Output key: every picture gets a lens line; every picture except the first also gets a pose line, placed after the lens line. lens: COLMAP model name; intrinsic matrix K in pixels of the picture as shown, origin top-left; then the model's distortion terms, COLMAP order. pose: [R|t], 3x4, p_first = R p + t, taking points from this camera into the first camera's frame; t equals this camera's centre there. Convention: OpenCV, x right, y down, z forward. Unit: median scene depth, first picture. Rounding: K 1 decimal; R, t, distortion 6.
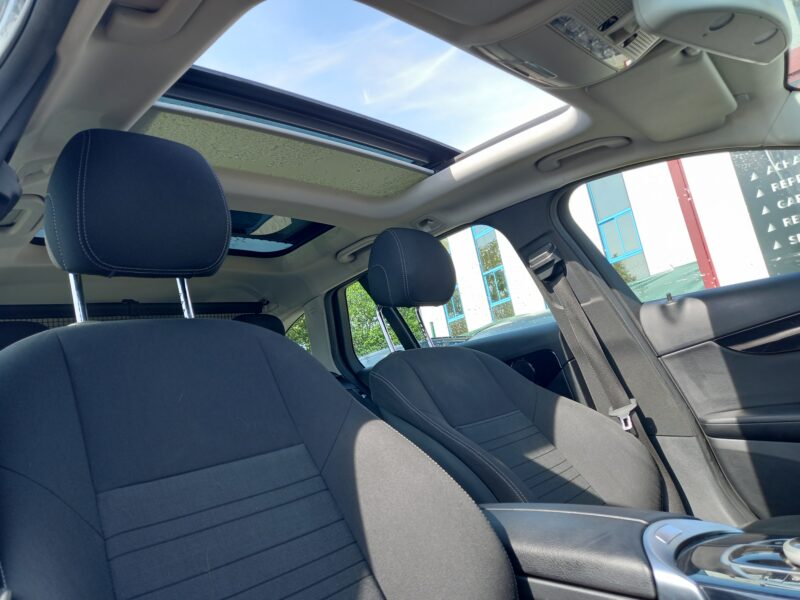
lens RADIAL K [[581.2, 0, 401.1], [0, 581.2, 299.3], [0, 0, 1]] dist [0.066851, -0.037018]
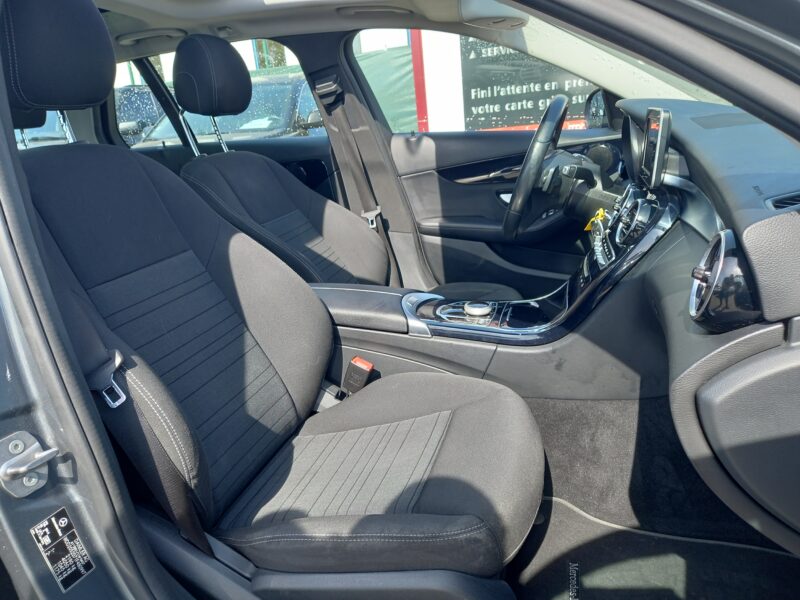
lens RADIAL K [[581.2, 0, 399.9], [0, 581.2, 304.4], [0, 0, 1]] dist [0.066851, -0.037018]
pose [[0.878410, -0.032423, 0.476807, -0.238656], [-0.163482, 0.917120, 0.363543, -0.132986], [-0.449076, -0.397289, 0.800307, -0.237914]]
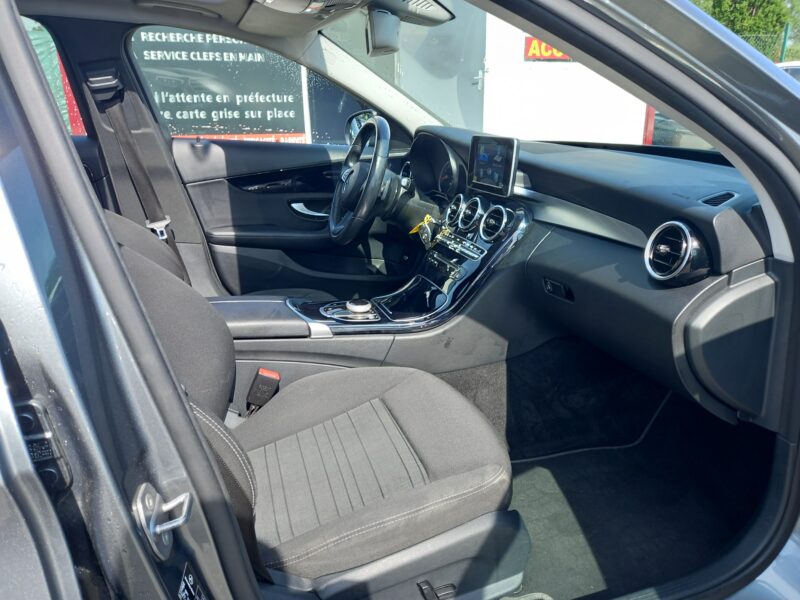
lens RADIAL K [[581.2, 0, 400.9], [0, 581.2, 299.9], [0, 0, 1]] dist [0.066851, -0.037018]
pose [[0.450771, -0.089005, 0.888191, -0.551182], [-0.236601, 0.947514, 0.215028, -0.056101], [-0.860712, -0.307075, 0.406053, -0.025777]]
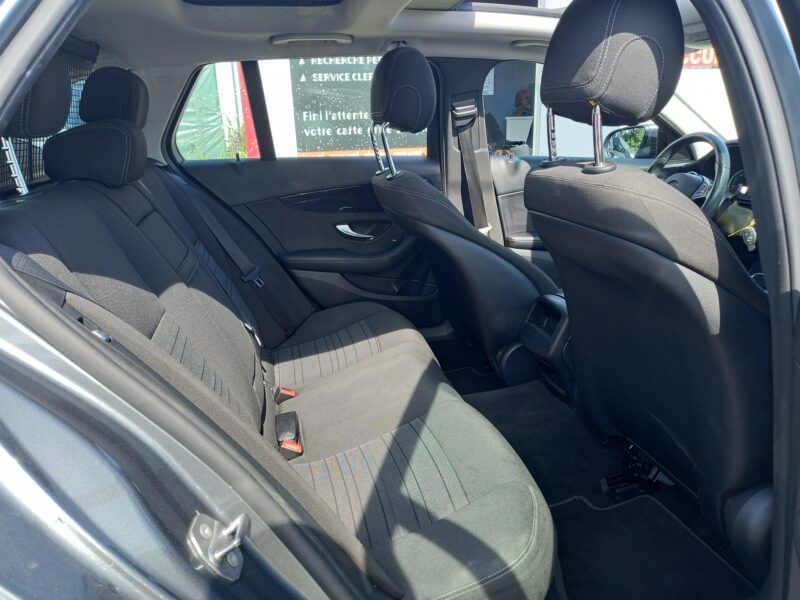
lens RADIAL K [[581.2, 0, 403.7], [0, 581.2, 298.5], [0, 0, 1]] dist [0.066851, -0.037018]
pose [[0.542579, -0.066005, 0.837407, -0.988168], [-0.228076, 0.947882, 0.222489, 0.072252], [-0.808449, -0.311710, 0.499247, 0.385315]]
